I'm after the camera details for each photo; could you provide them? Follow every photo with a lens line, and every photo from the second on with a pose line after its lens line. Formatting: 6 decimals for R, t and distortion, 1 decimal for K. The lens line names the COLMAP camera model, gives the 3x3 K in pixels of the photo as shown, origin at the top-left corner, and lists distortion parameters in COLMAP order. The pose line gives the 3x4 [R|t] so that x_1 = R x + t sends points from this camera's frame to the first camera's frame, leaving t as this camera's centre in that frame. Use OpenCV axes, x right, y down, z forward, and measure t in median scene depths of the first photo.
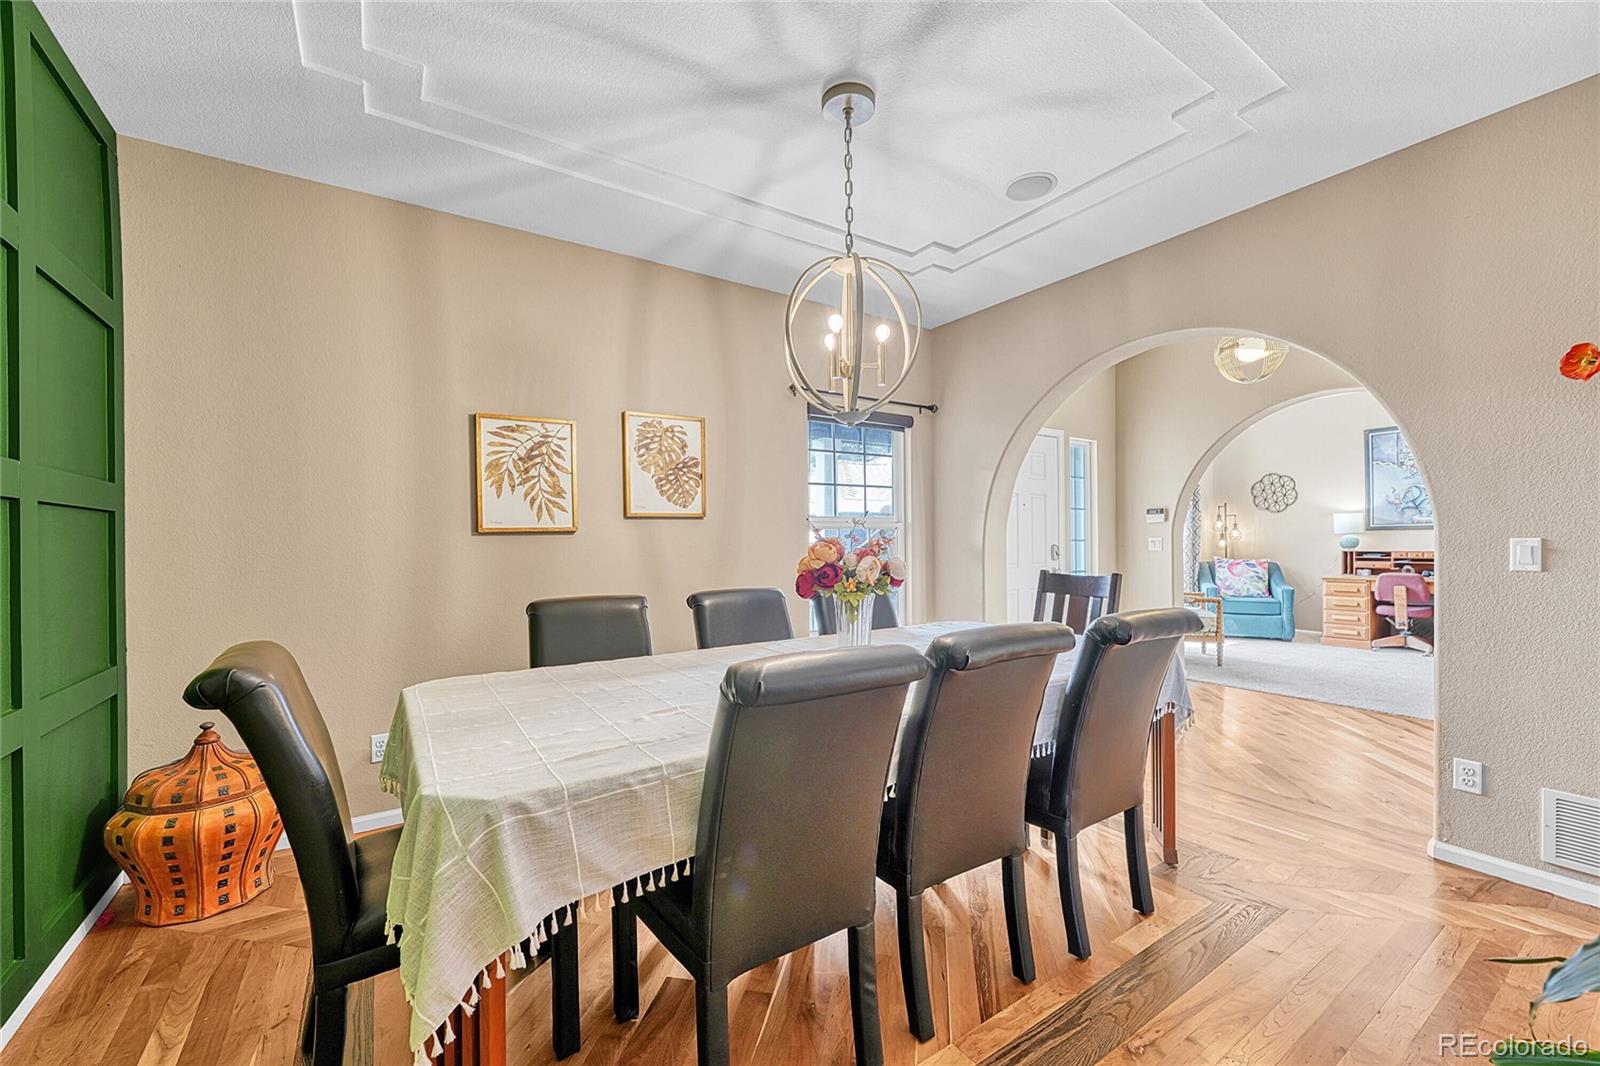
lens RADIAL K [[632.5, 0, 800.4], [0, 632.5, 540.6], [0, 0, 1]] dist [-0.006220, 0.000768]
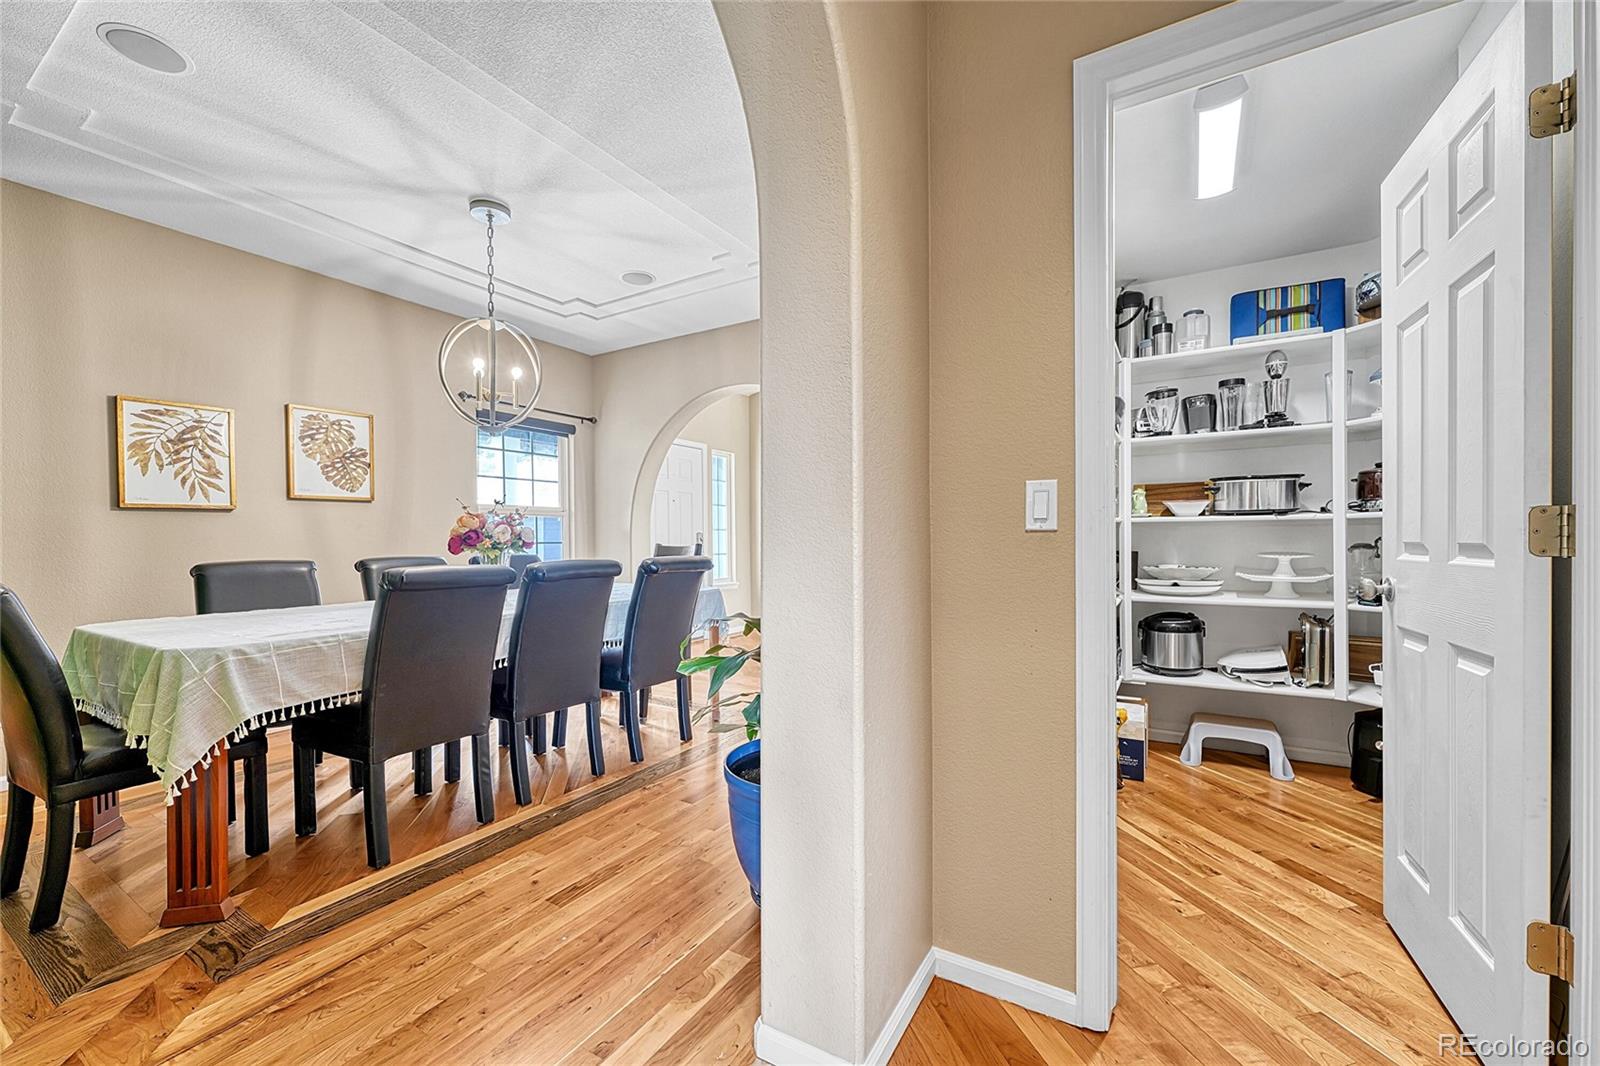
lens RADIAL K [[632.5, 0, 801.6], [0, 632.5, 540.5], [0, 0, 1]] dist [-0.006220, 0.000768]
pose [[0.904095, -0.000119, 0.427331, 0.074659], [0.001230, 0.999997, -0.002324, 0.045361], [-0.427329, 0.002627, 0.904092, -0.436620]]
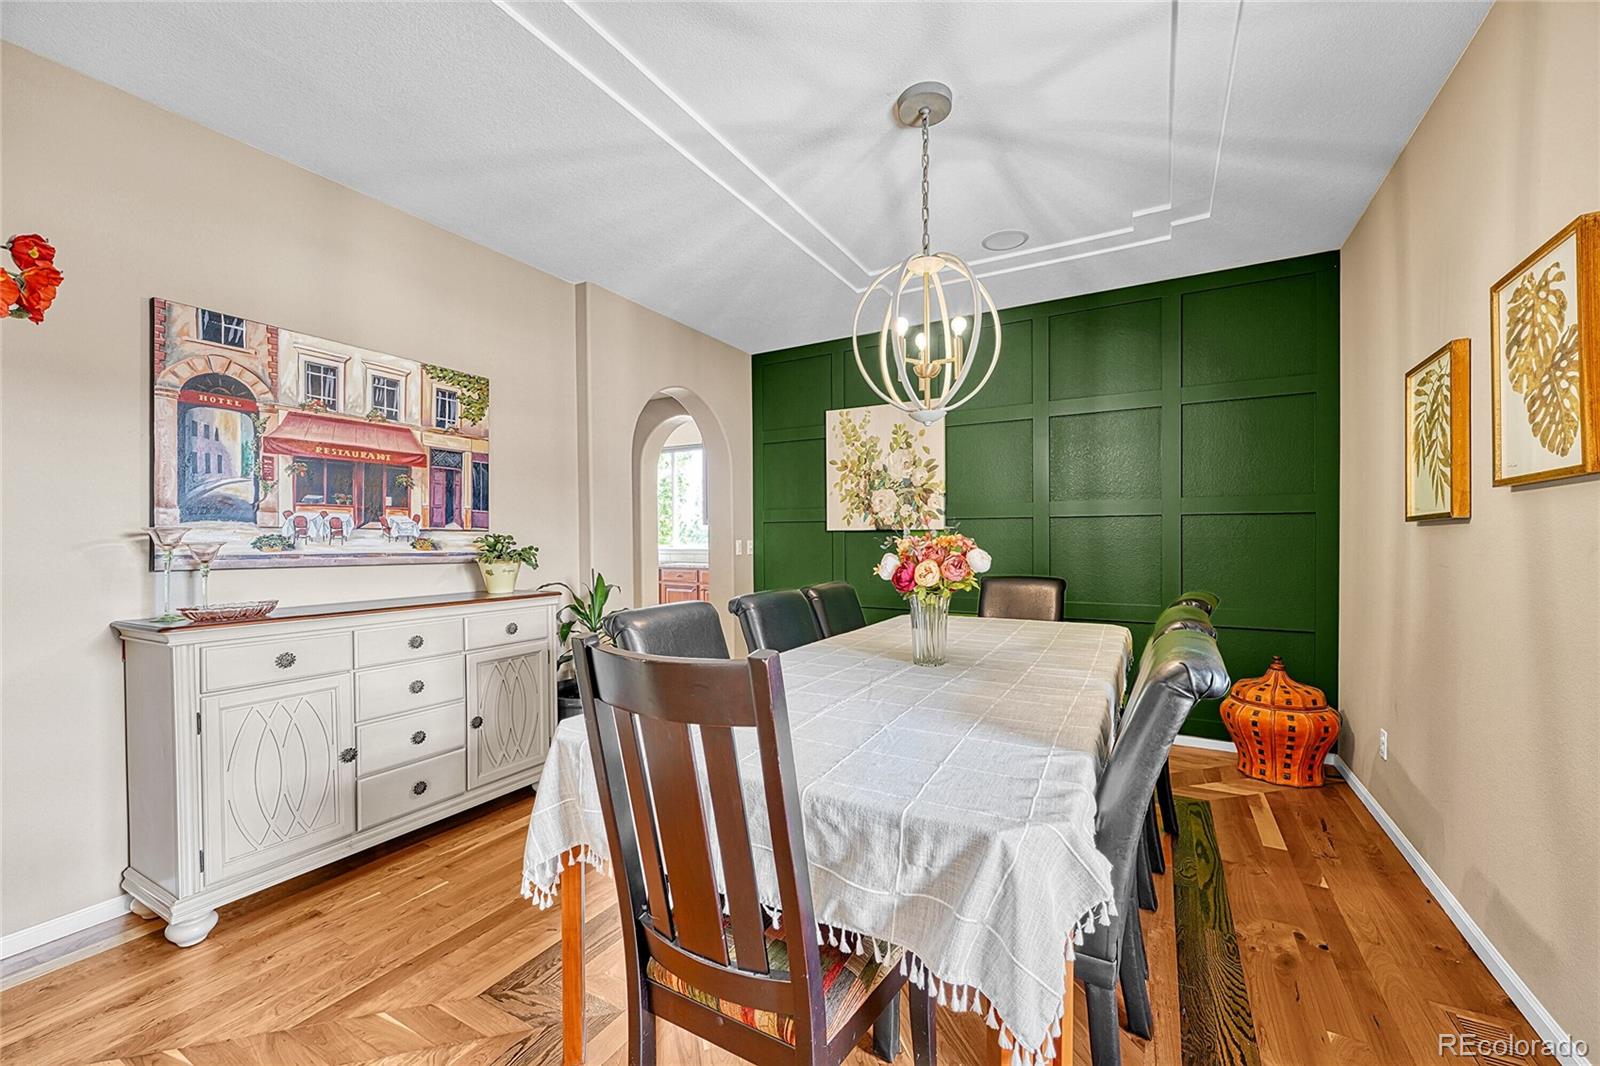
lens RADIAL K [[632.5, 0, 802.5], [0, 632.5, 537.6], [0, 0, 1]] dist [-0.006220, 0.000768]
pose [[-0.889958, 0.017736, -0.455697, 0.522457], [0.015639, 0.999843, 0.008373, -0.009921], [0.455774, 0.000325, -0.890095, 1.312337]]
